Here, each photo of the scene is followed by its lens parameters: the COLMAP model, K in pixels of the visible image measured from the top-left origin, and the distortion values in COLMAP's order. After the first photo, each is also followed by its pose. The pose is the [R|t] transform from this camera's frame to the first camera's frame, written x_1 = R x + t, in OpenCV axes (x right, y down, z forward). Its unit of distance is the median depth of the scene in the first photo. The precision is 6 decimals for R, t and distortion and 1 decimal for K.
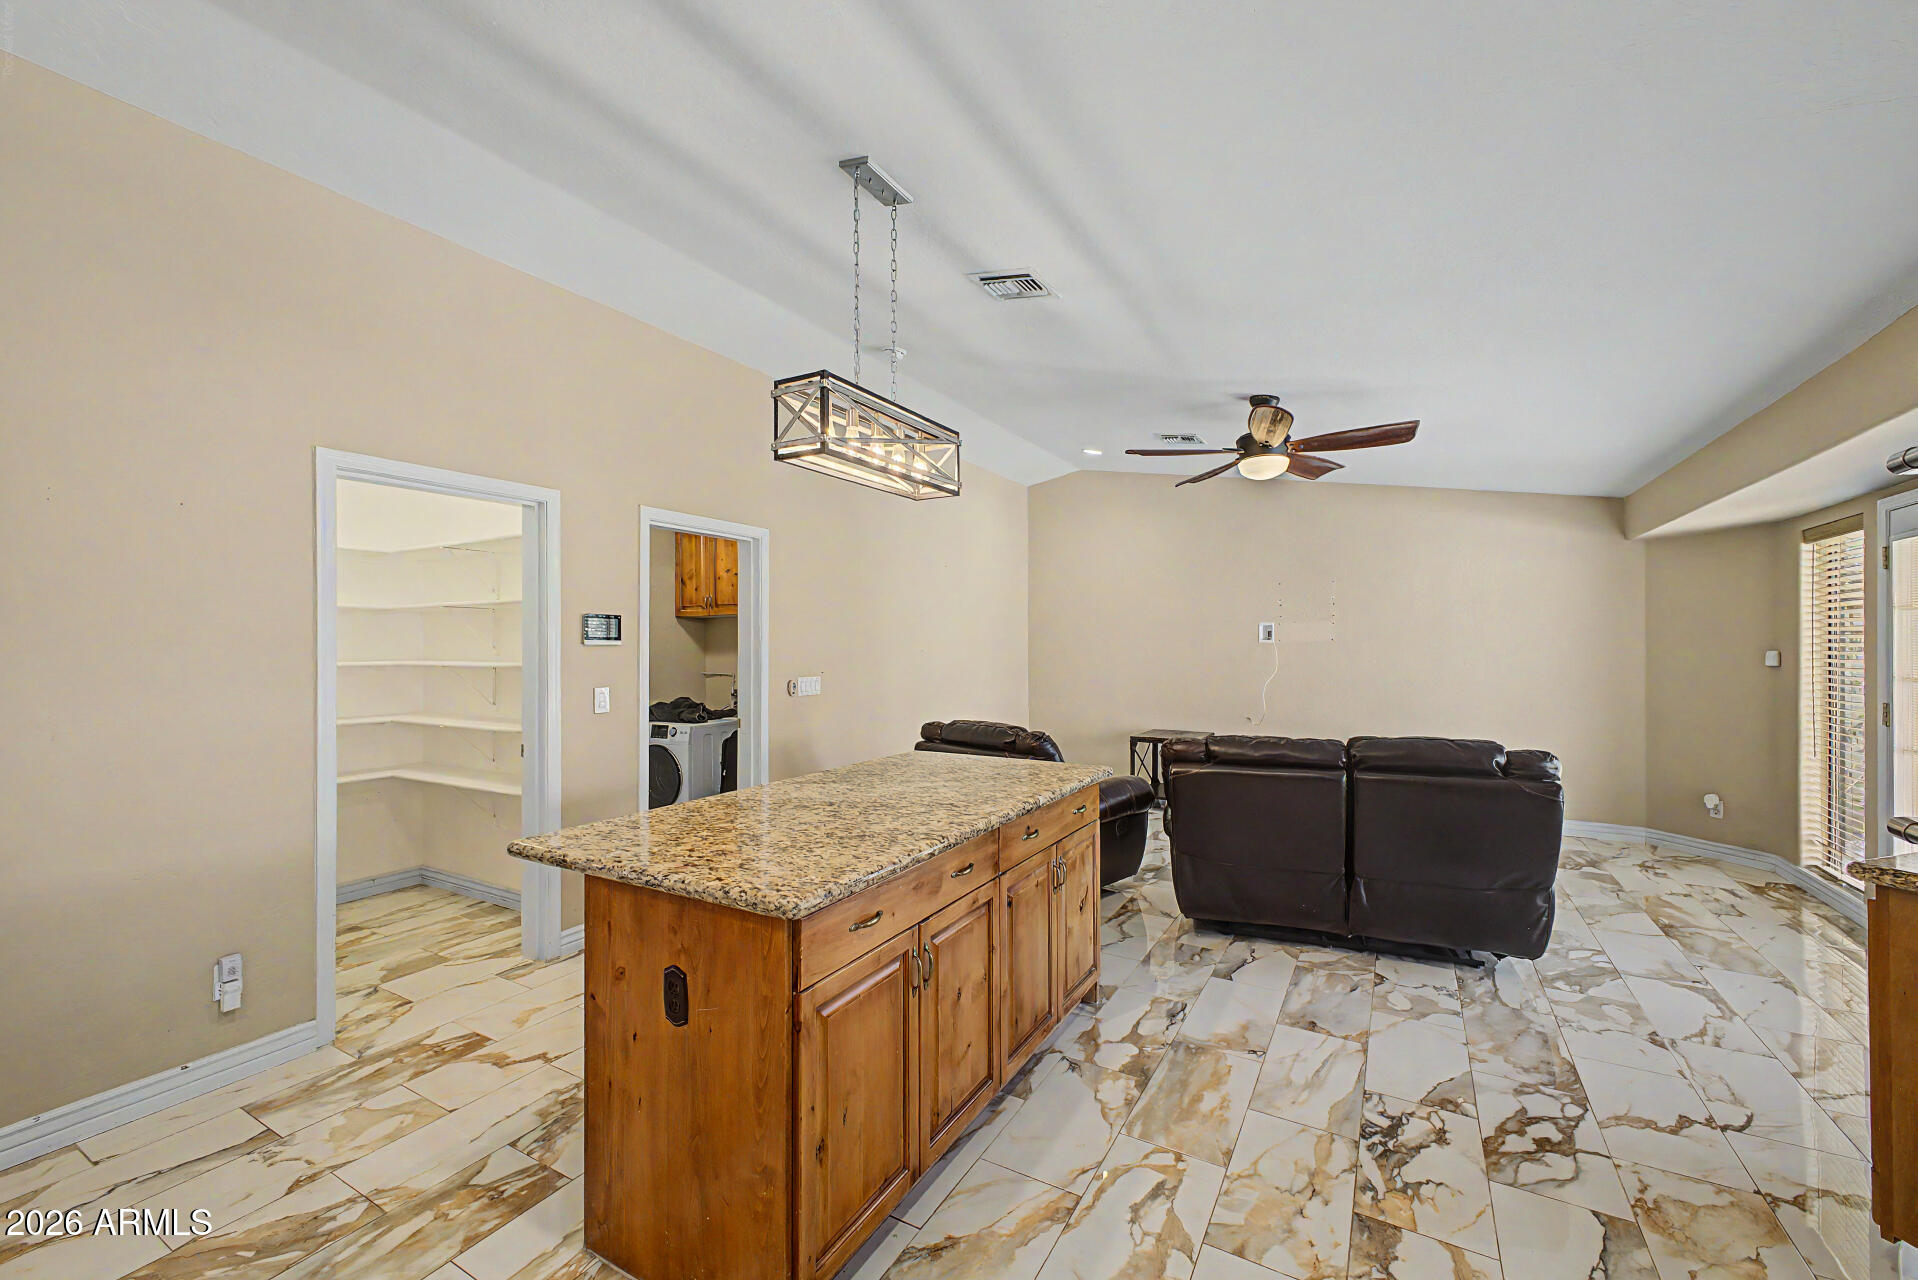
lens RADIAL K [[767.6, 0, 952.7], [0, 767.6, 630.9], [0, 0, 1]] dist [-0.001700, -0.000173]
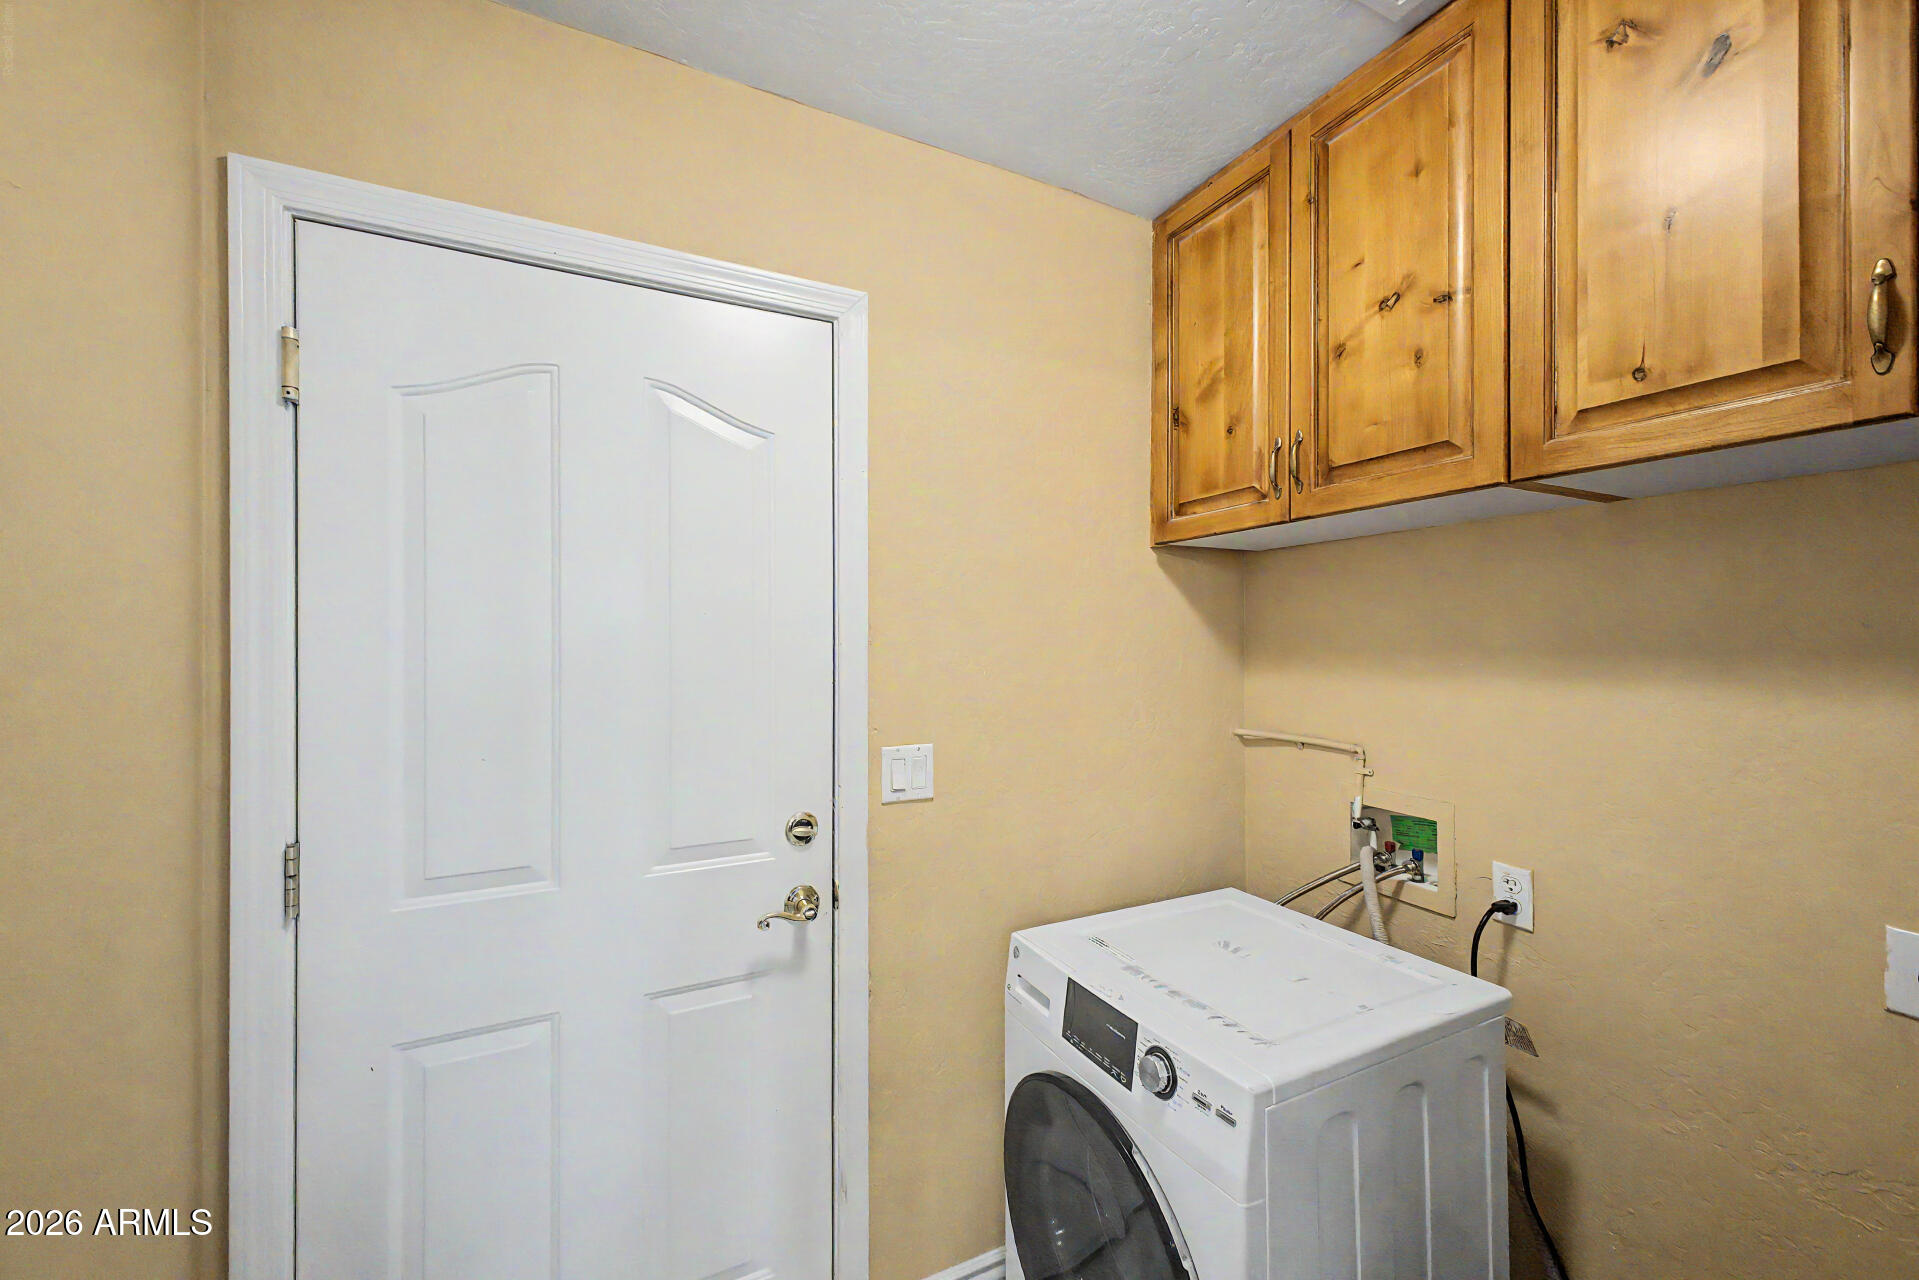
lens RADIAL K [[768.0, 0, 958.0], [0, 768.0, 639.8], [0, 0, 1]] dist [-0.001700, -0.000173]
pose [[0.843077, 0.002854, -0.537785, -0.267542], [0.004733, 0.999908, 0.012727, 0.014847], [0.537772, -0.013275, 0.842986, 0.714520]]
